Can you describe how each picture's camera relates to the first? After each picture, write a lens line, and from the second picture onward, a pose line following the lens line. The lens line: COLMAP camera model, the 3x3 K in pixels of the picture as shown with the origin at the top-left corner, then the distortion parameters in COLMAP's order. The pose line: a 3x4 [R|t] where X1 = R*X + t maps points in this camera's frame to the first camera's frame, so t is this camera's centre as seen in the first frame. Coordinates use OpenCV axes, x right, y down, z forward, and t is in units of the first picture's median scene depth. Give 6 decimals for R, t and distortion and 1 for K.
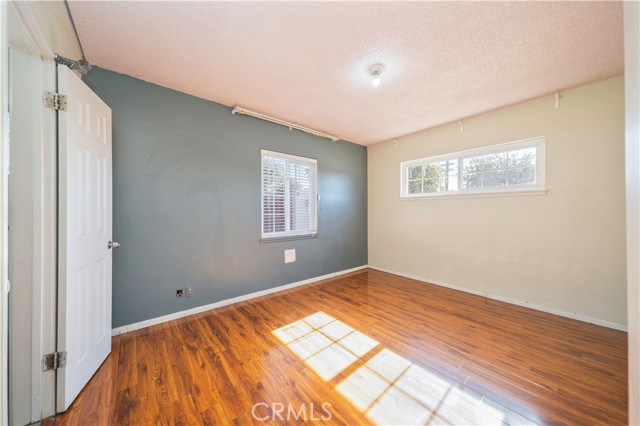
lens RADIAL K [[224.0, 0, 319.2], [0, 224.0, 207.5], [0, 0, 1]] dist [0.007948, -0.000006]
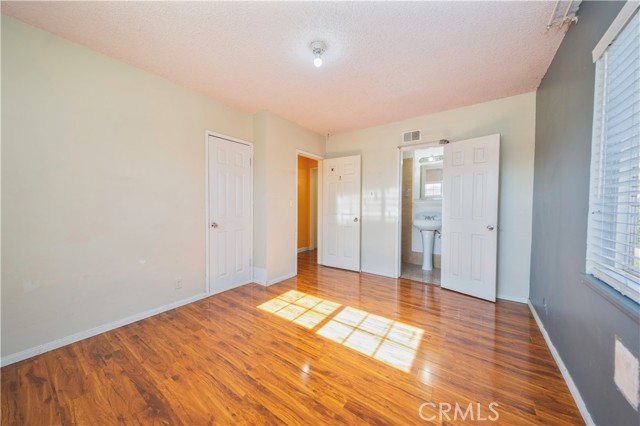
lens RADIAL K [[224.0, 0, 319.2], [0, 224.0, 207.5], [0, 0, 1]] dist [0.007948, -0.000006]
pose [[-0.972425, 0.000131, -0.233215, 0.463617], [-0.002024, 0.999957, 0.009004, 0.020726], [0.233206, 0.009228, -0.972384, 1.892901]]
